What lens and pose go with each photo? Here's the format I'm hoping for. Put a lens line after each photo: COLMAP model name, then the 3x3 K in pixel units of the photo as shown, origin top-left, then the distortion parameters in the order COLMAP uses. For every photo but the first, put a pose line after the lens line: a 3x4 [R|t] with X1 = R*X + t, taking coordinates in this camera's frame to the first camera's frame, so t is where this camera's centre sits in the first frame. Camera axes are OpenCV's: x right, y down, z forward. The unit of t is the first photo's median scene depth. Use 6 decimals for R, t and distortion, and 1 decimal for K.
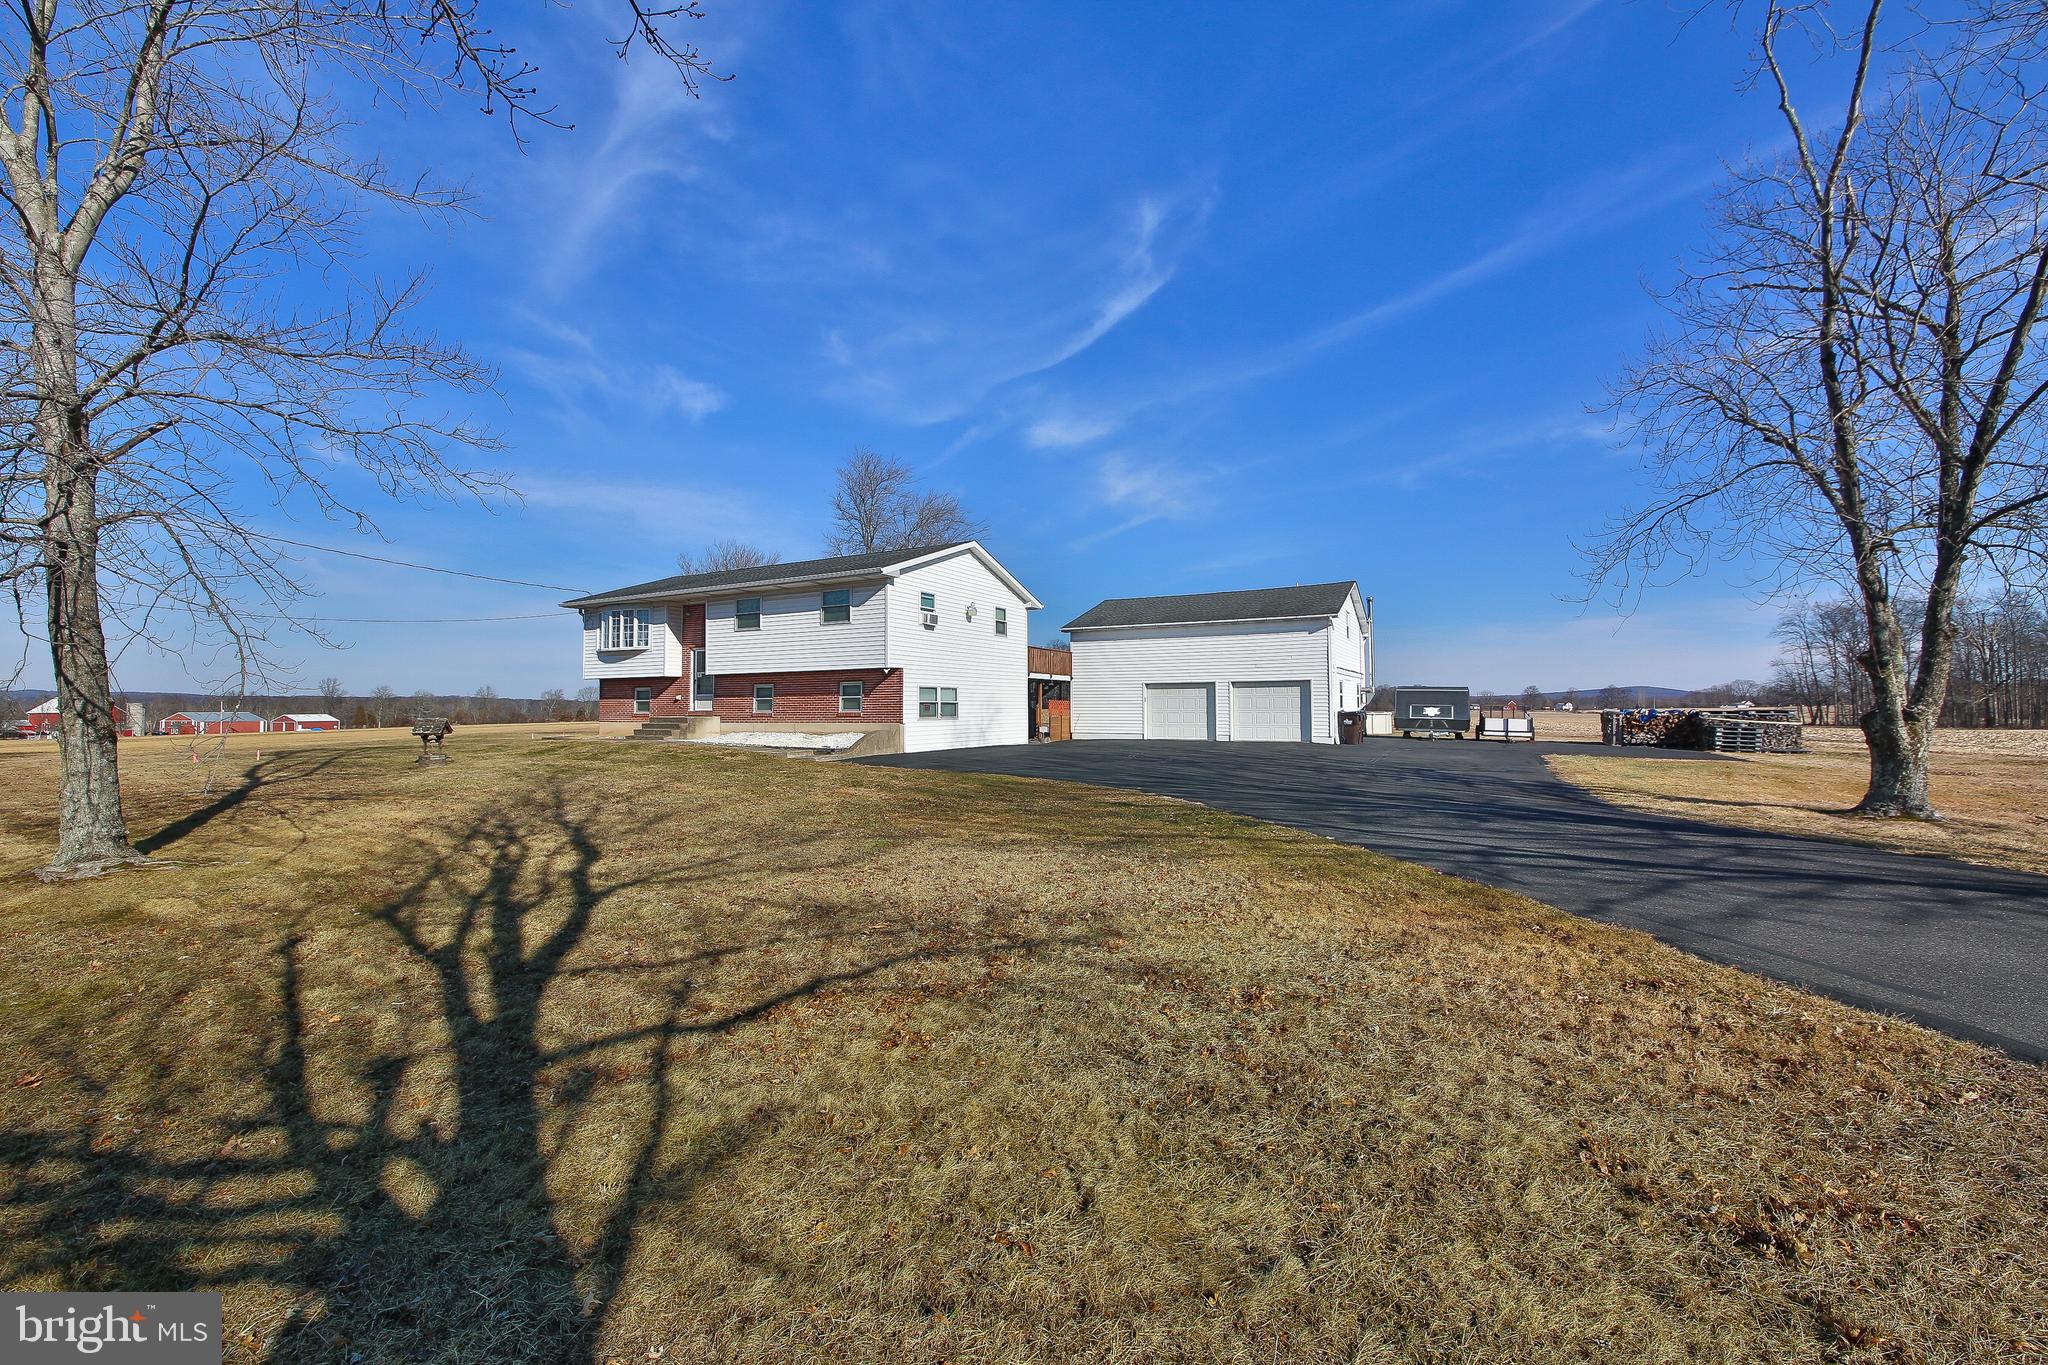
lens RADIAL K [[778.3, 0, 1035.4], [0, 778.3, 671.8], [0, 0, 1]] dist [-0.022105, -0.000241]
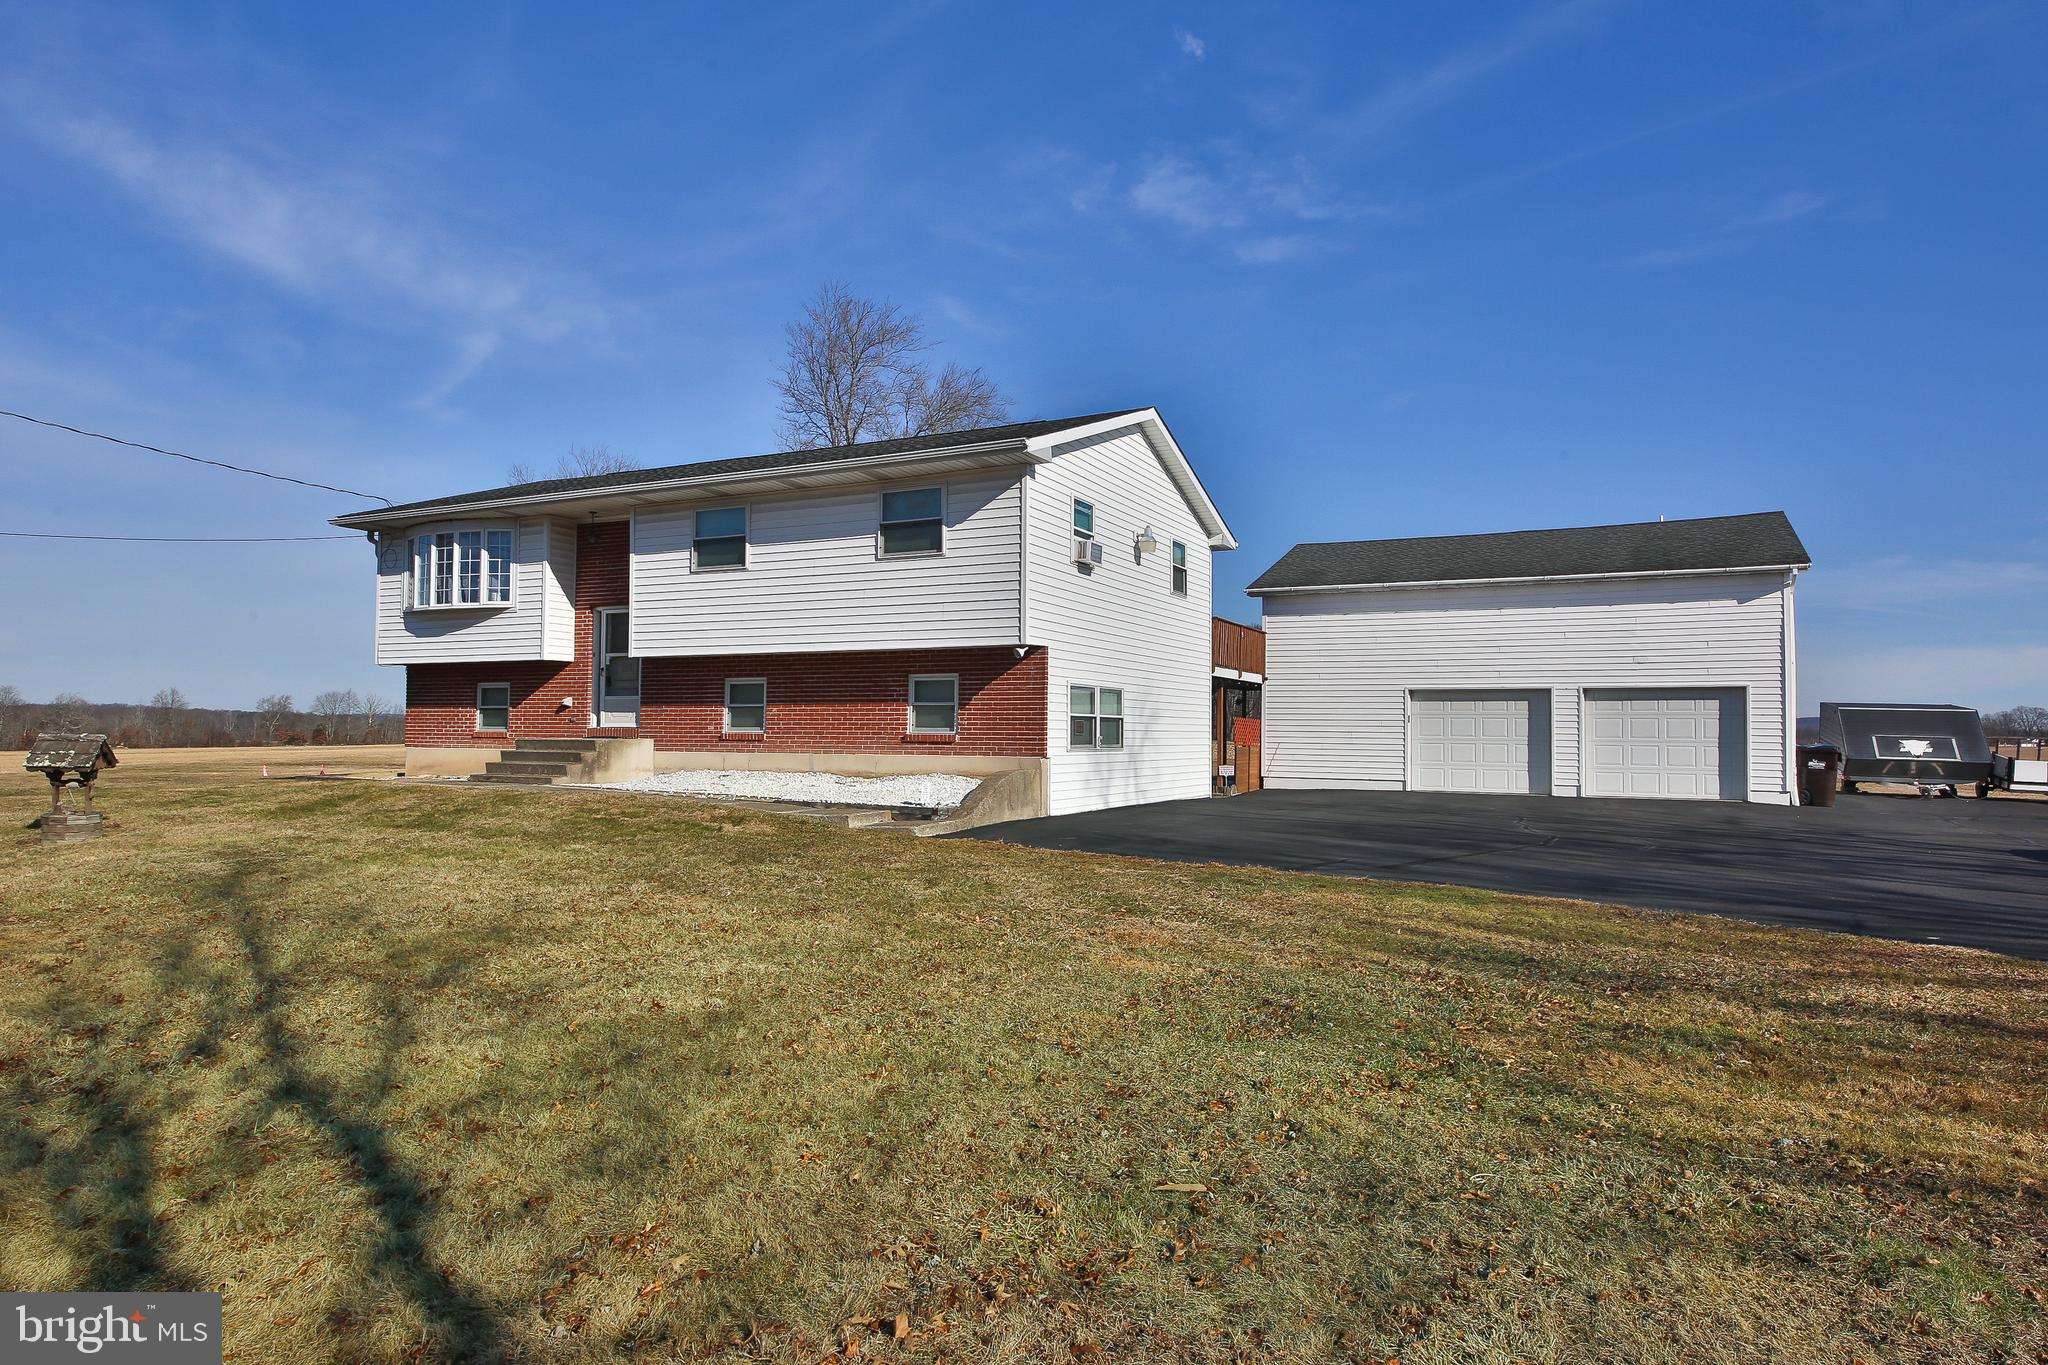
lens RADIAL K [[1156.8, 0, 1037.3], [0, 1156.8, 688.6], [0, 0, 1]] dist [-0.009637, 0.002960]
pose [[0.999574, 0.014329, 0.025430, -0.163345], [-0.014511, 0.999870, 0.006999, 0.014077], [-0.025327, -0.007365, 0.999652, 0.214404]]
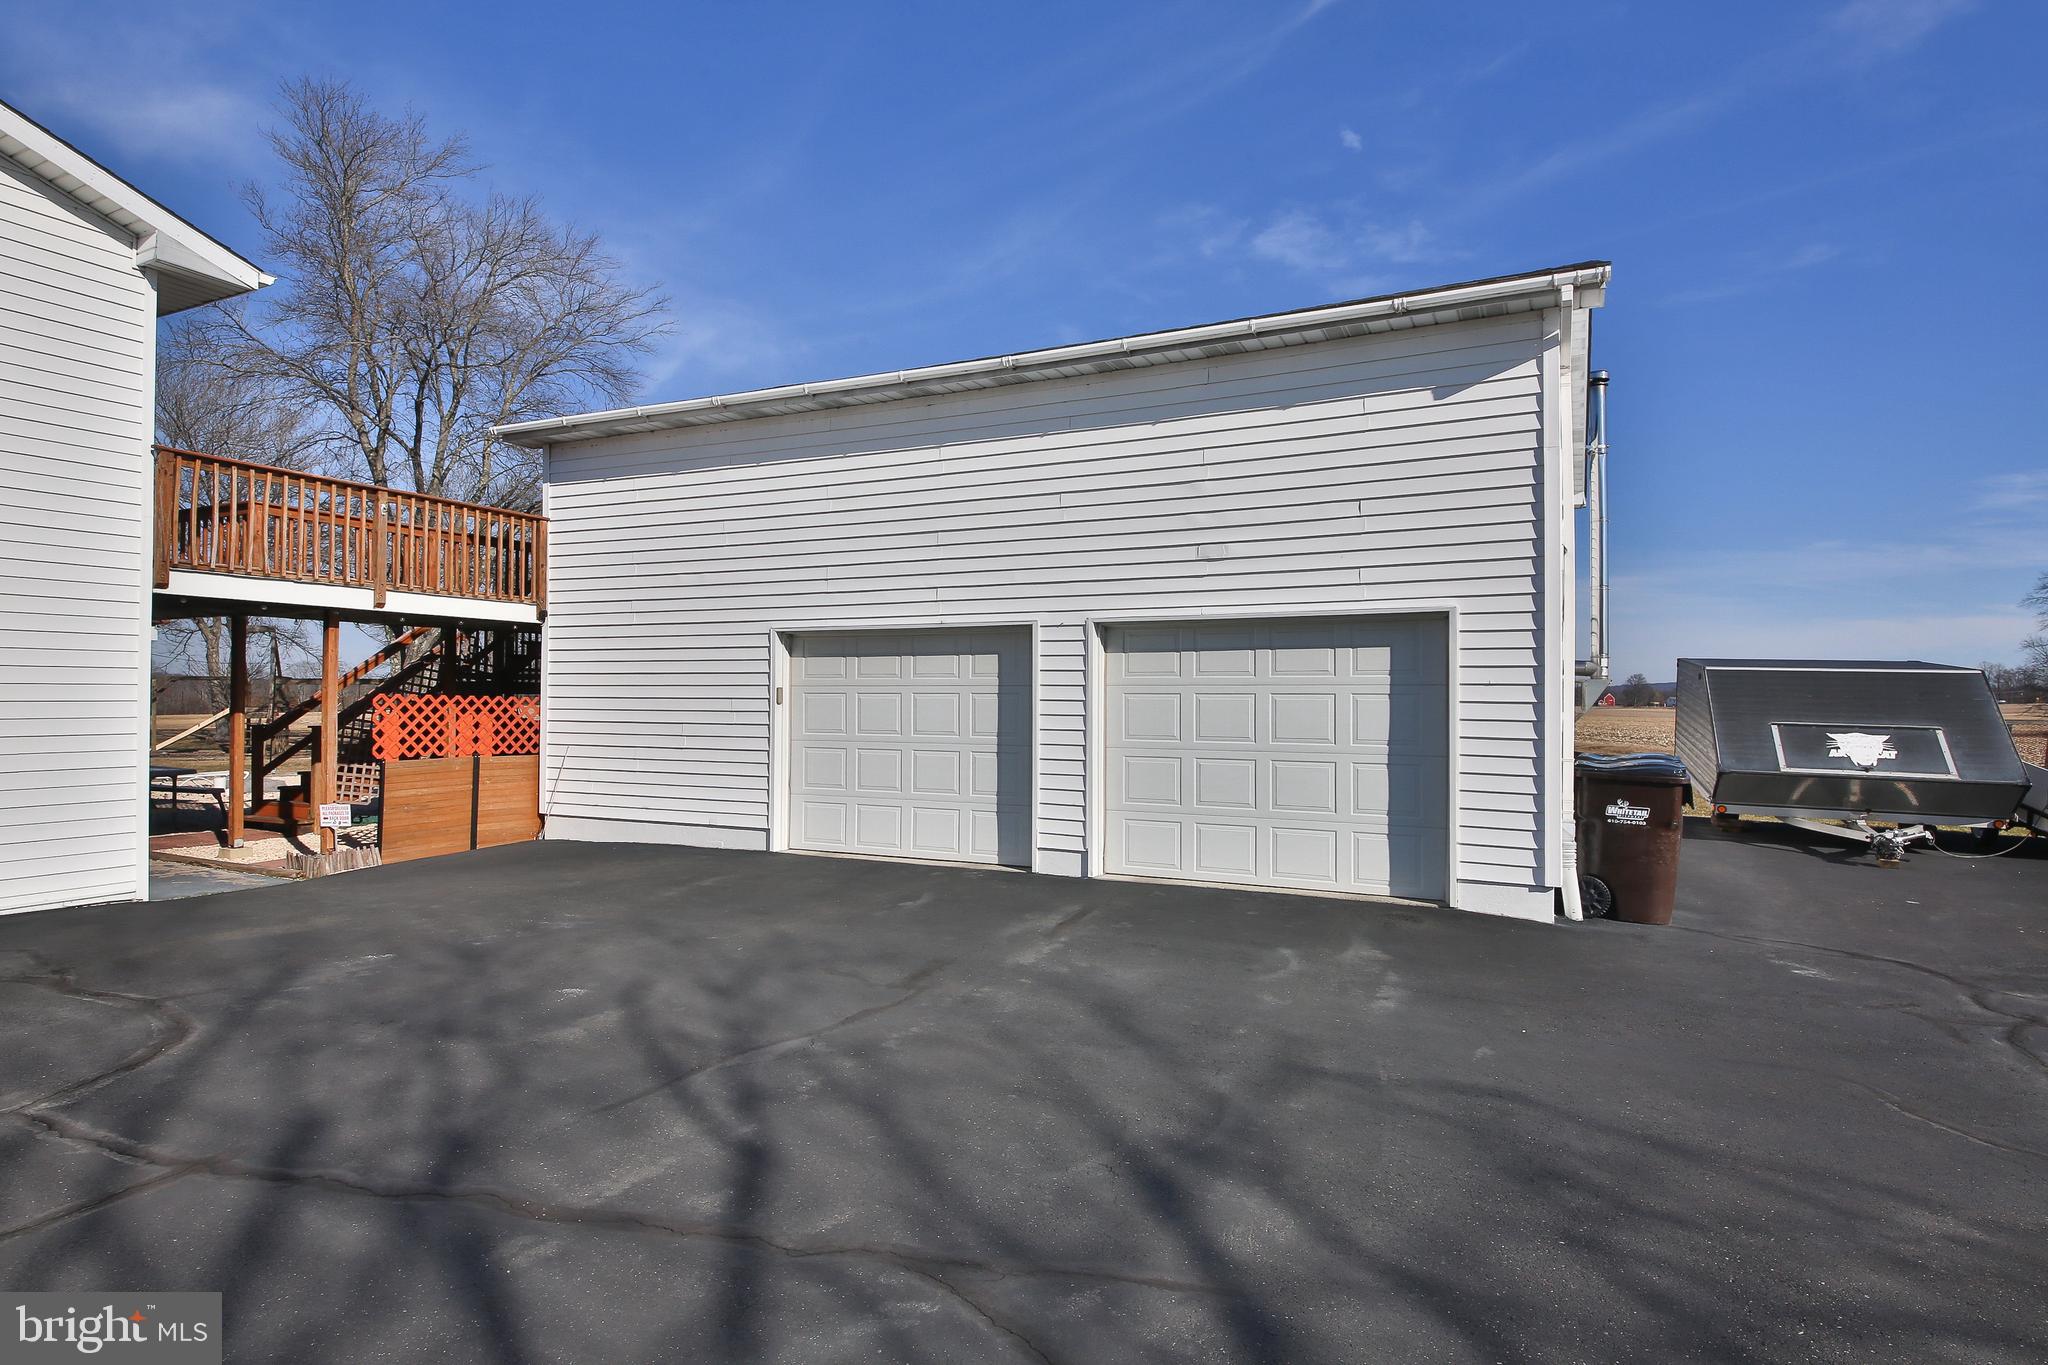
lens RADIAL K [[1110.8, 0, 1014.9], [0, 1110.8, 678.0], [0, 0, 1]] dist [0.007091, -0.000681]
pose [[0.998519, 0.008915, 0.053669, 0.226895], [-0.010346, 0.999597, 0.026446, 0.022551], [-0.053411, -0.026962, 0.998209, 0.722935]]
